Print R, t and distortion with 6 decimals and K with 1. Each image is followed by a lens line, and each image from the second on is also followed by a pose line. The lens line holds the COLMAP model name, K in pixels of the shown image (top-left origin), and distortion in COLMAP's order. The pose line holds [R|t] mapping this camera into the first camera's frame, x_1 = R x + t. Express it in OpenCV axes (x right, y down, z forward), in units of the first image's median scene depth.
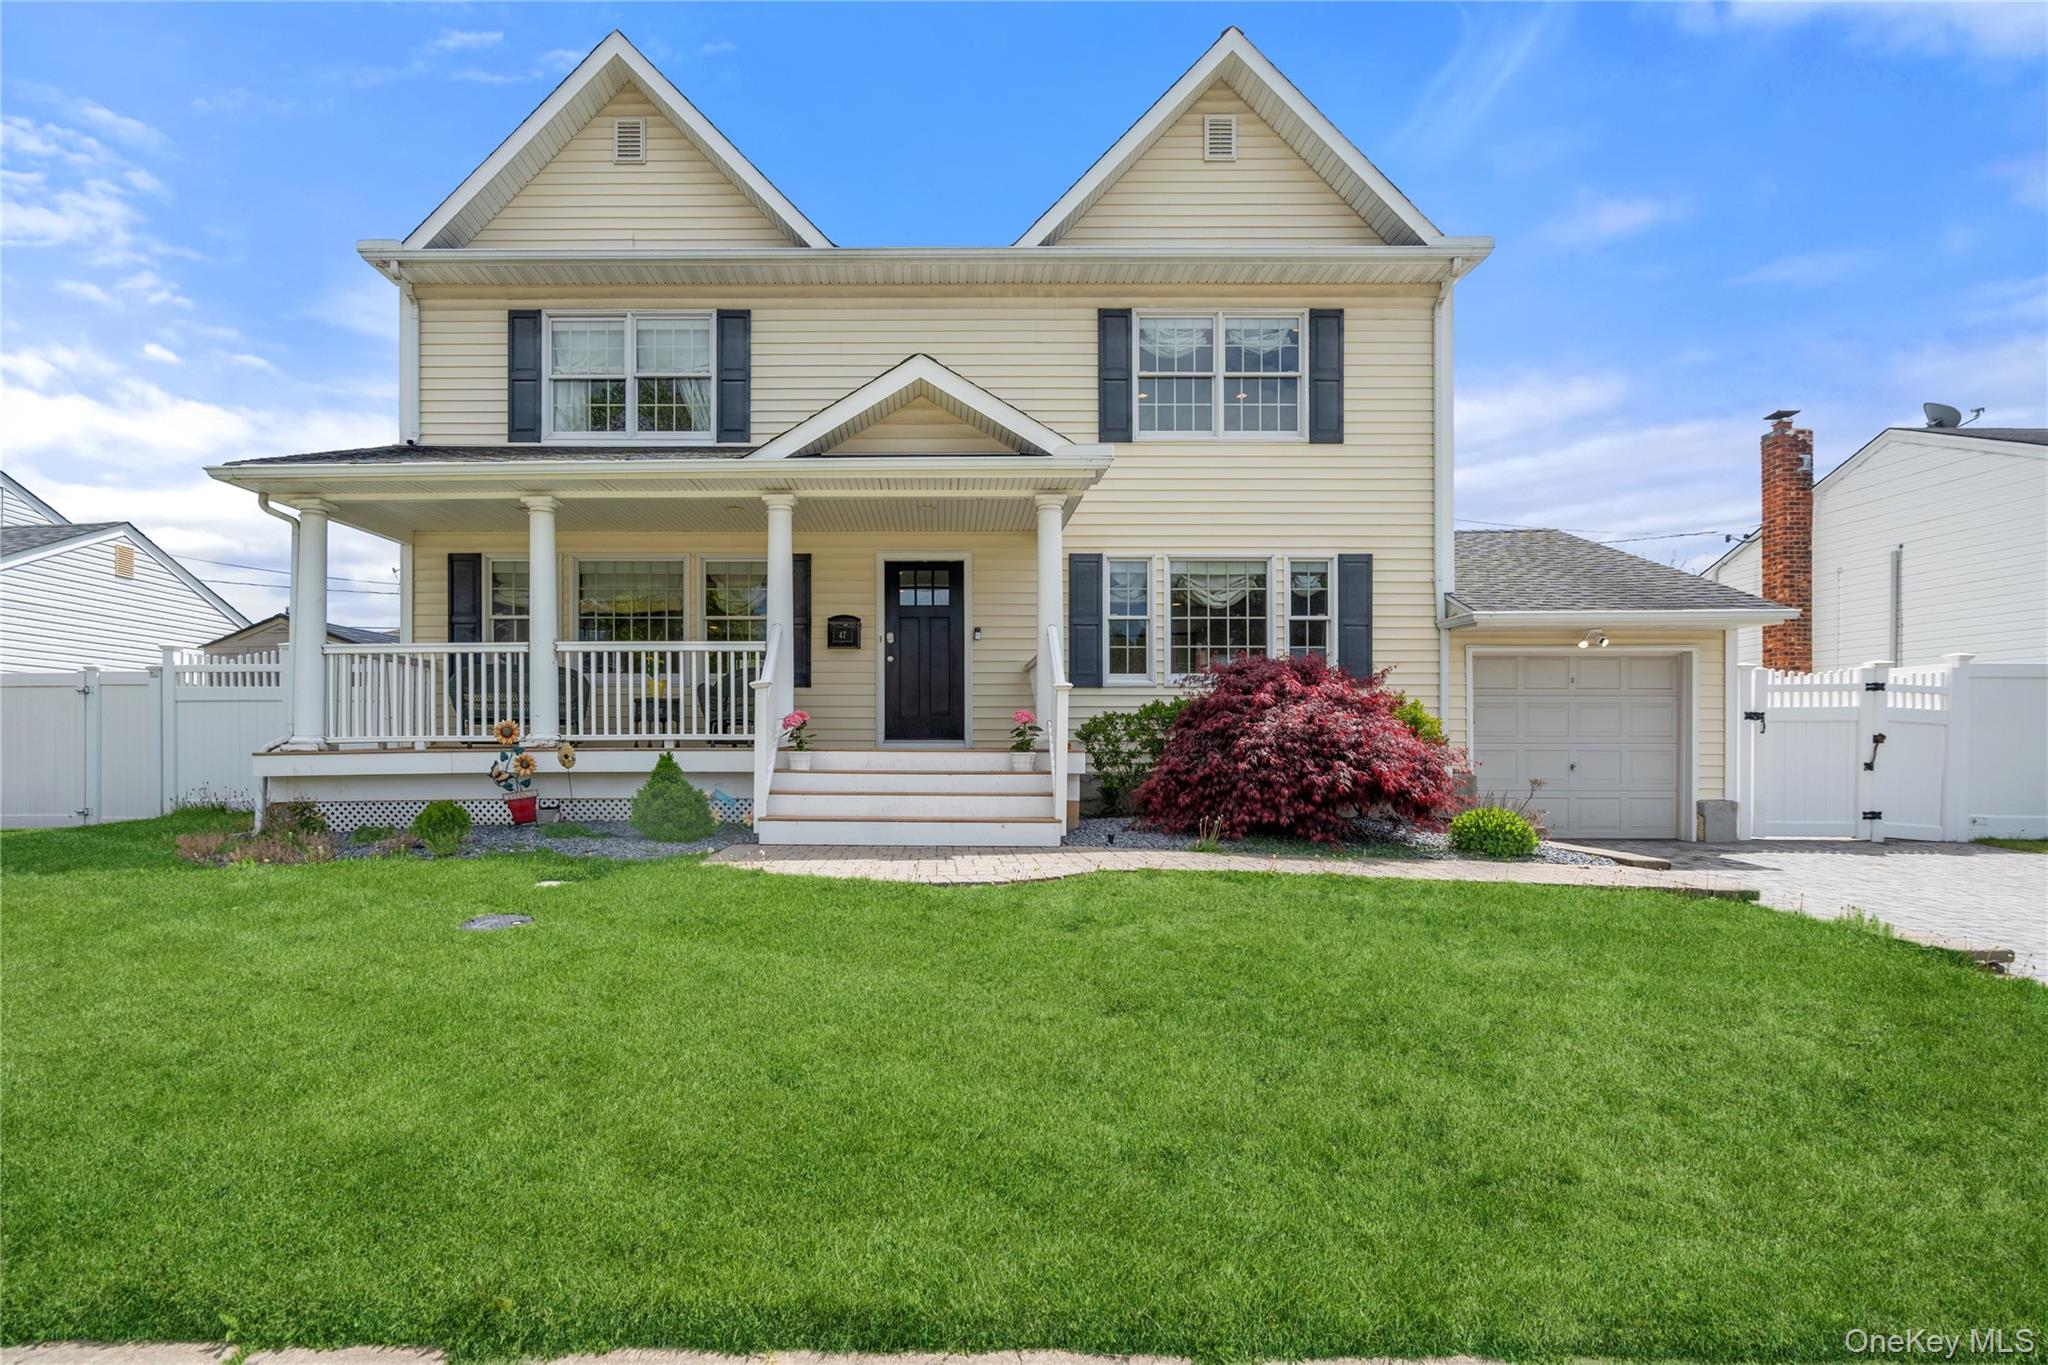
lens RADIAL K [[949.6, 0, 1027.7], [0, 949.6, 695.8], [0, 0, 1]] dist [-0.001072, 0.000788]
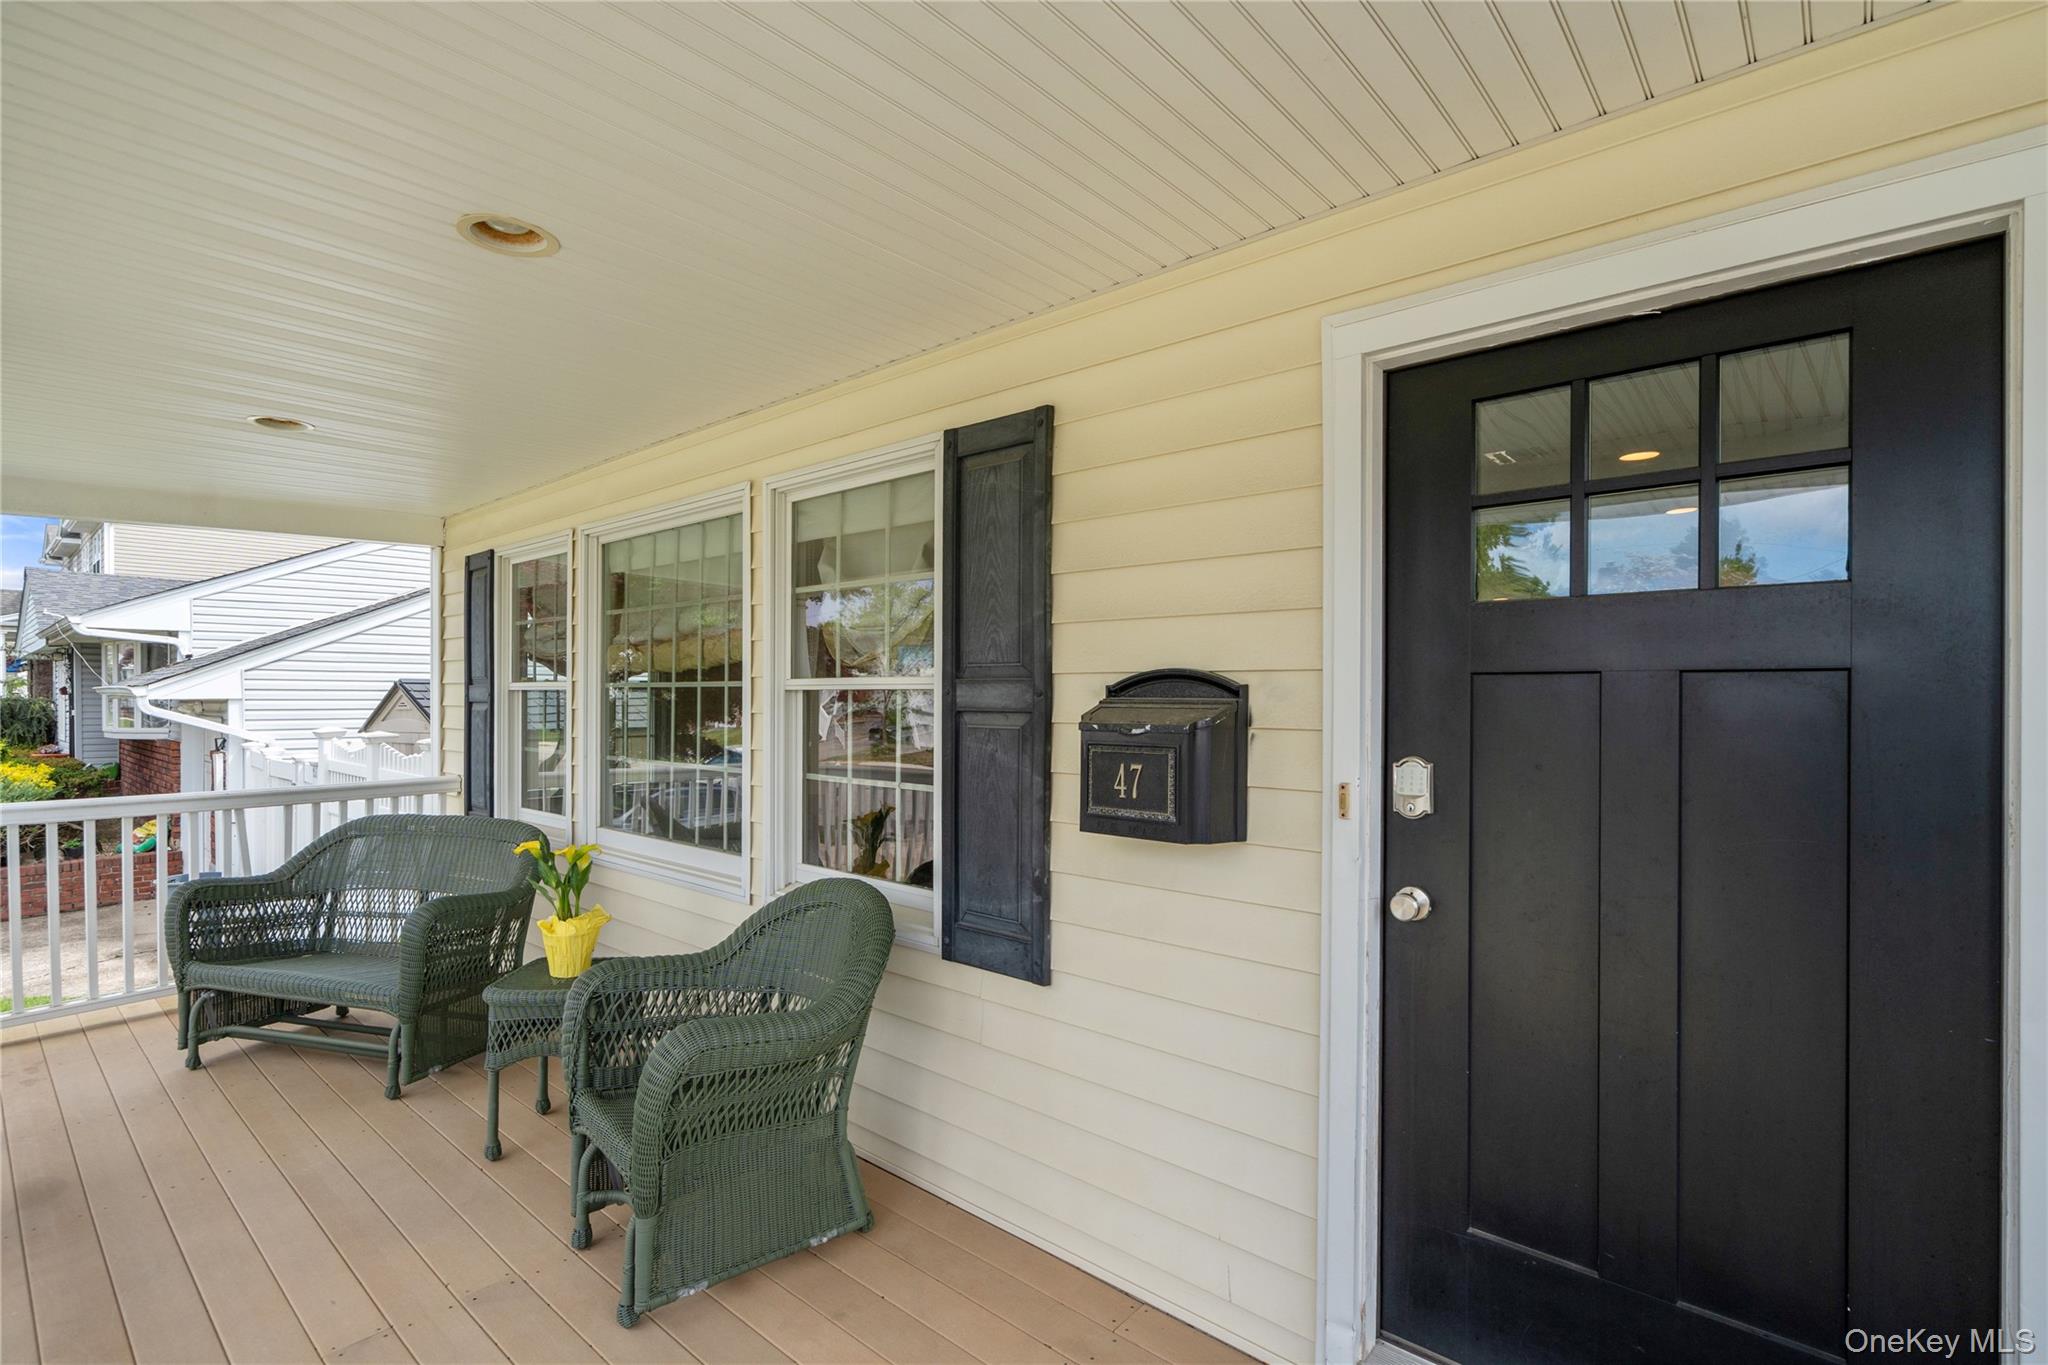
lens RADIAL K [[949.6, 0, 1018.9], [0, 949.6, 690.3], [0, 0, 1]] dist [-0.001072, 0.000788]
pose [[0.758042, -0.000123, -0.652205, -0.083056], [0.004877, 0.999973, 0.005480, -0.081546], [0.652187, -0.007334, 0.758023, 0.814882]]
